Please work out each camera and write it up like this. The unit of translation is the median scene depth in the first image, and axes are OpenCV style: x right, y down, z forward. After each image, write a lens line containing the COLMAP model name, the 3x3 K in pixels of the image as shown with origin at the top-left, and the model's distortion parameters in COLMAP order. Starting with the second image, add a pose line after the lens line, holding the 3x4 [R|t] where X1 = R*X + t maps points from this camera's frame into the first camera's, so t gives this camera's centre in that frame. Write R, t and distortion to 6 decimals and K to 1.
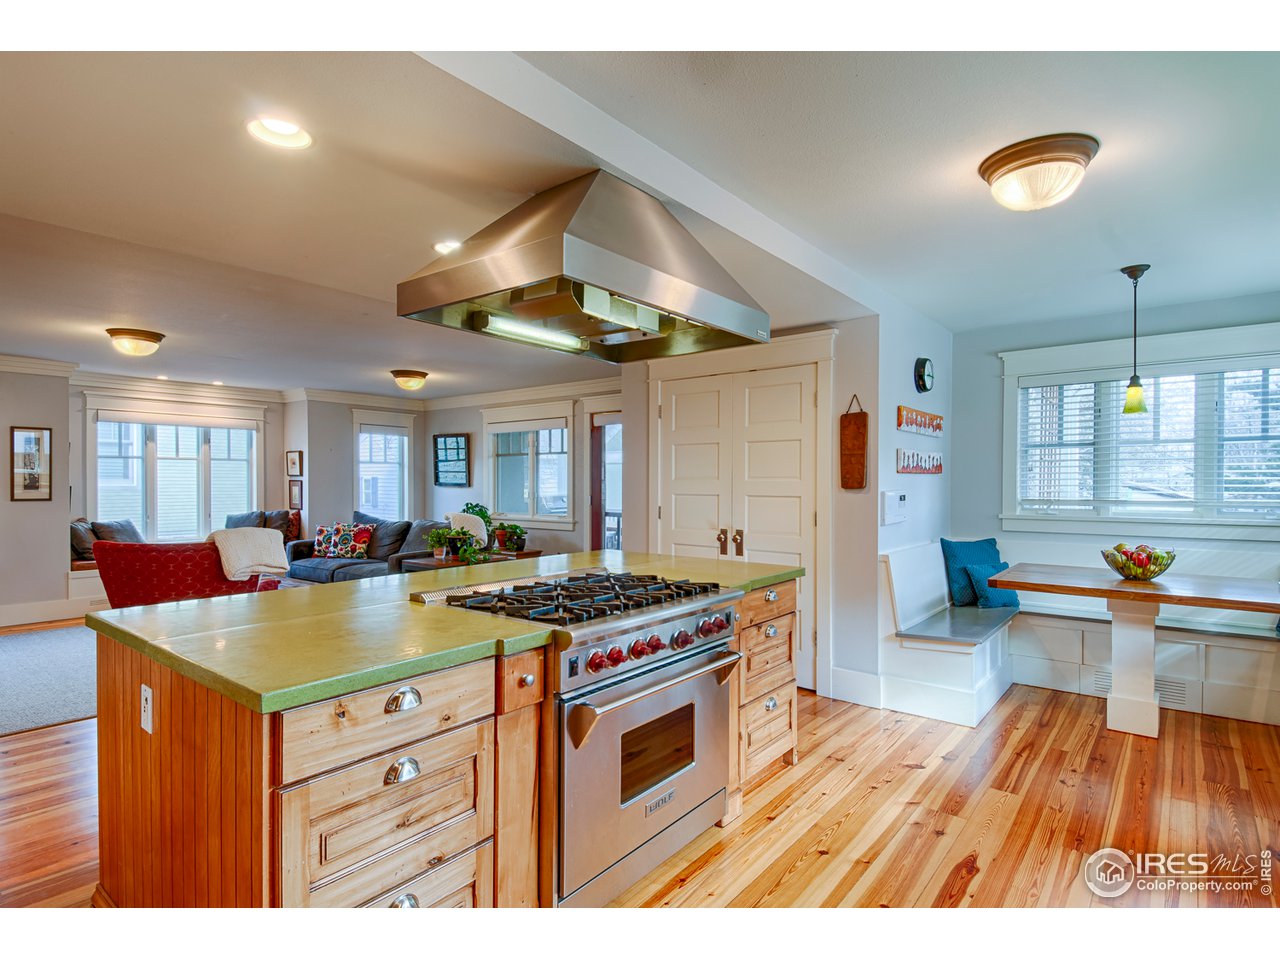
lens RADIAL K [[667.3, 0, 642.4], [0, 667.3, 490.0], [0, 0, 1]] dist [0.044241, -0.042734]
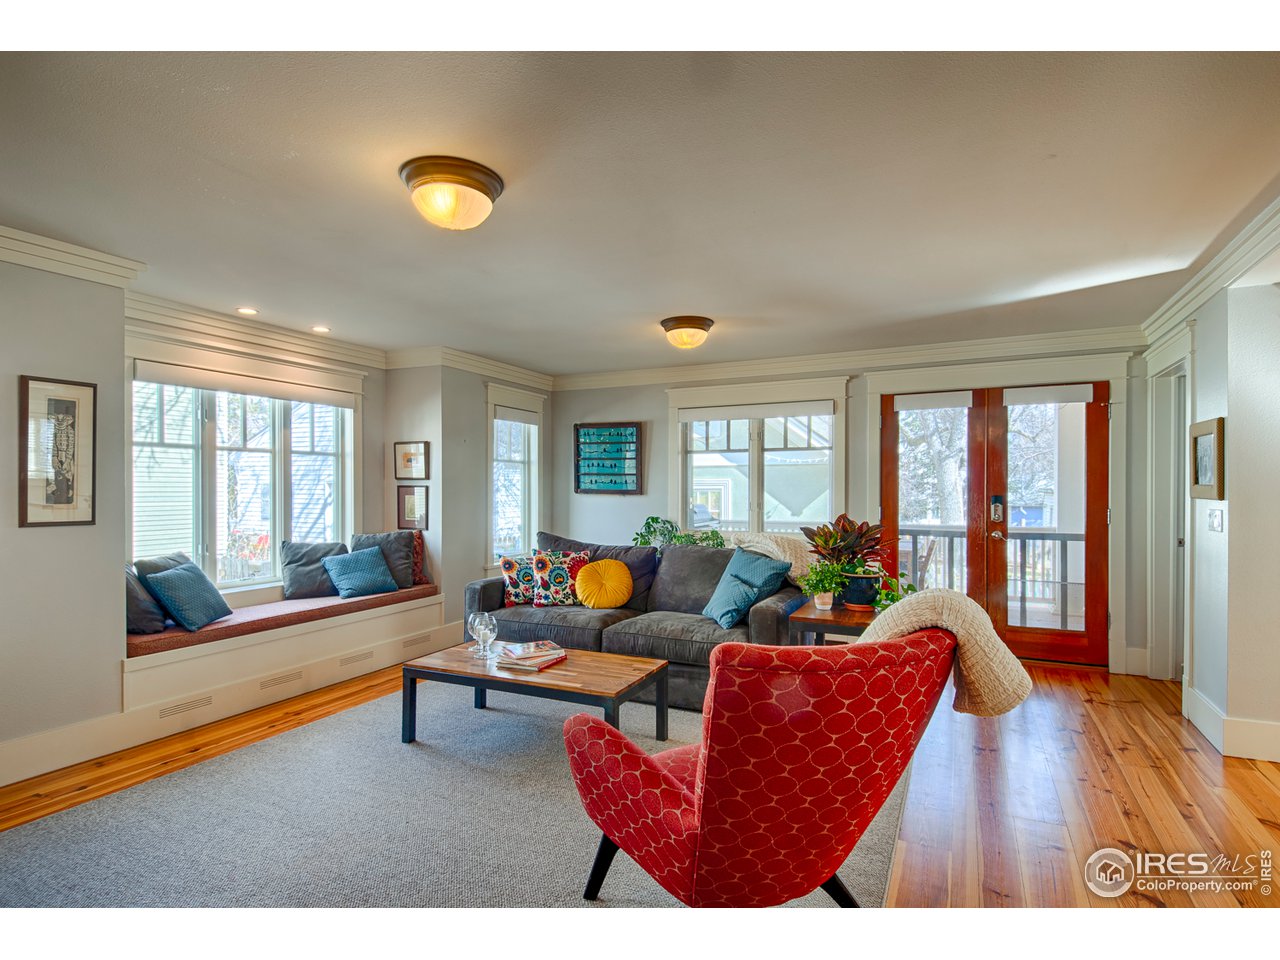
lens RADIAL K [[658.6, 0, 633.1], [0, 658.6, 482.4], [0, 0, 1]] dist [0.025633, -0.000199]
pose [[0.978341, 0.001372, 0.206997, -0.615292], [0.003001, 0.999779, -0.020810, -0.004534], [-0.206980, 0.020980, 0.978120, 0.438073]]
